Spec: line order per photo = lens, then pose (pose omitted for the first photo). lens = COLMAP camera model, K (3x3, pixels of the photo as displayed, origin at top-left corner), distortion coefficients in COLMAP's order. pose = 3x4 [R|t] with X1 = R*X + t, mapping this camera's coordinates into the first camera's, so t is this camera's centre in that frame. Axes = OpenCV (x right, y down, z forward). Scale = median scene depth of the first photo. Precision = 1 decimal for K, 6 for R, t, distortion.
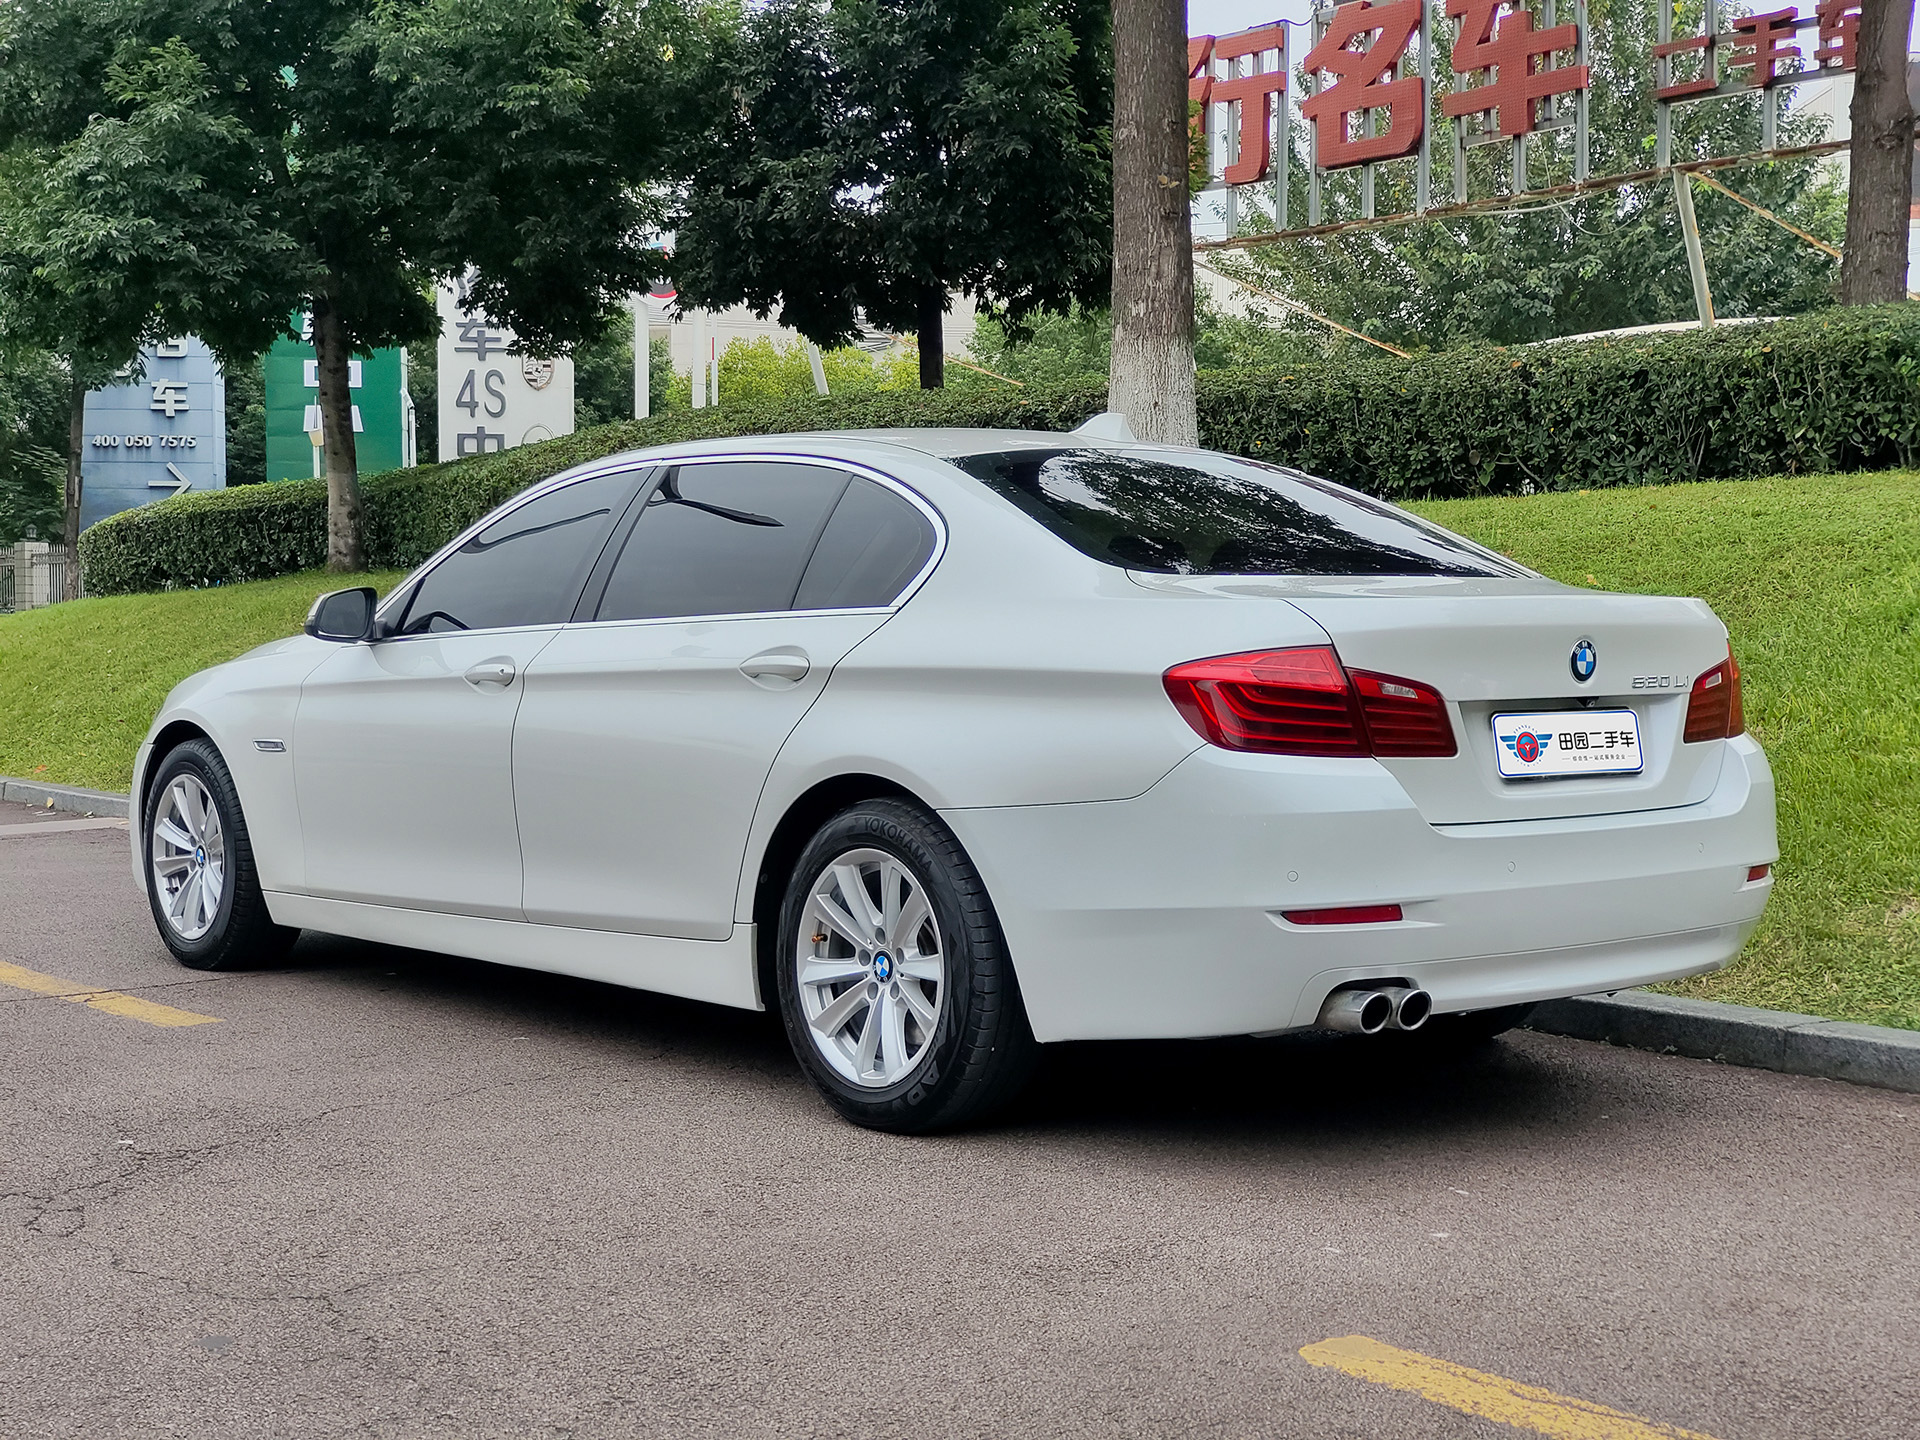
lens RADIAL K [[2623.3, 0, 960.0], [0, 2623.3, 720.0], [0, 0, 1]] dist [0.265645, -0.878909]
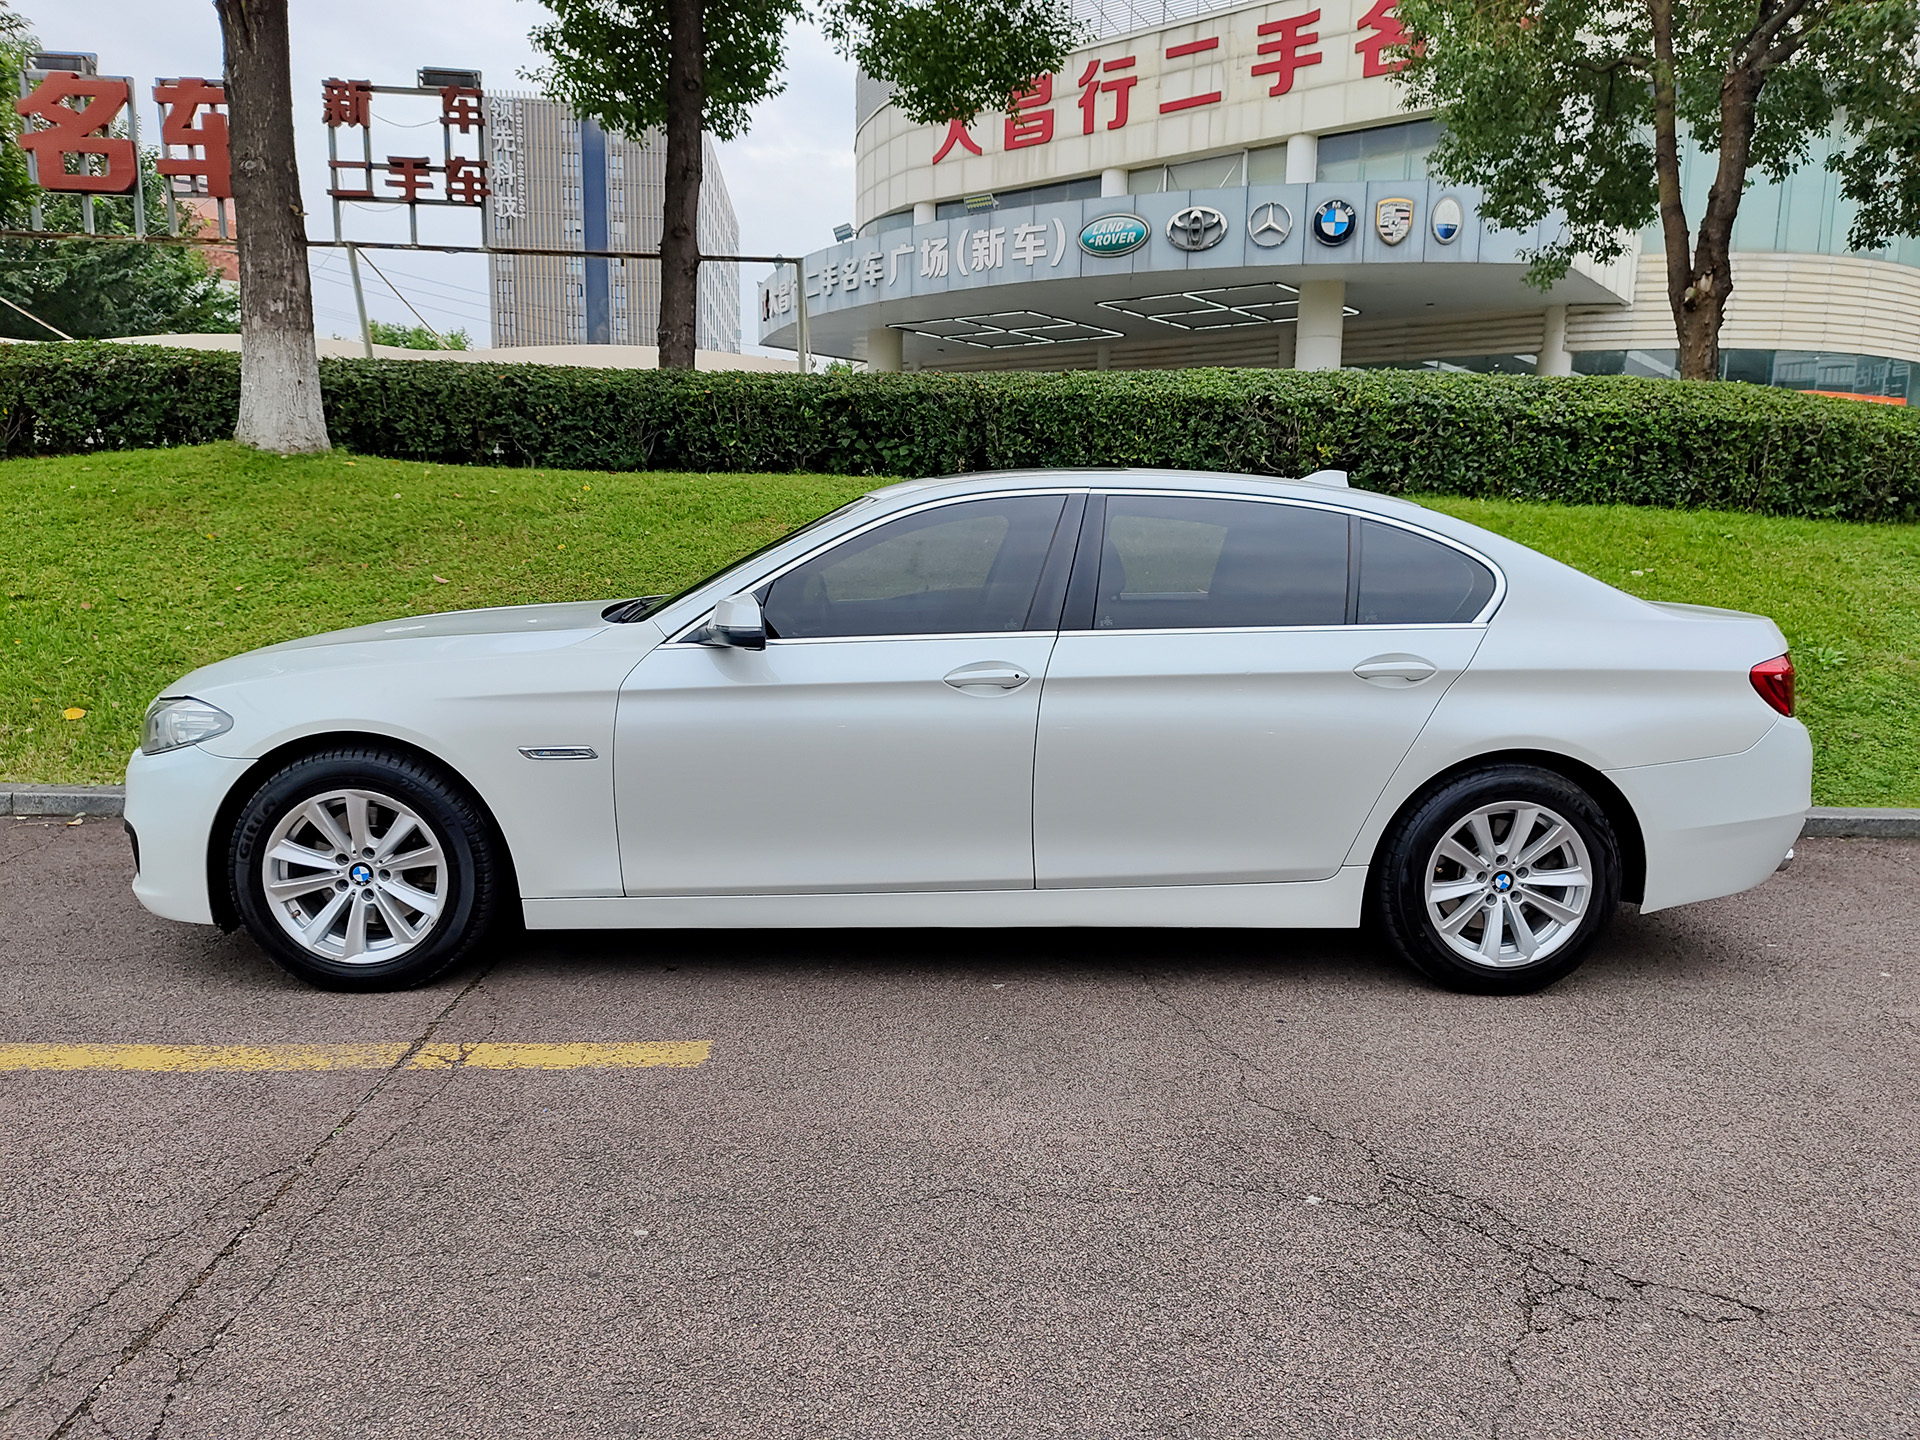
lens RADIAL K [[1341.2, 0, 960.0], [0, 1341.2, 720.0], [0, 0, 1]] dist [0.034961, -0.045062]
pose [[0.584106, -0.105716, 0.804764, -0.562558], [0.005933, 0.992012, 0.126007, -0.062486], [-0.811656, -0.068827, 0.580067, 0.594916]]
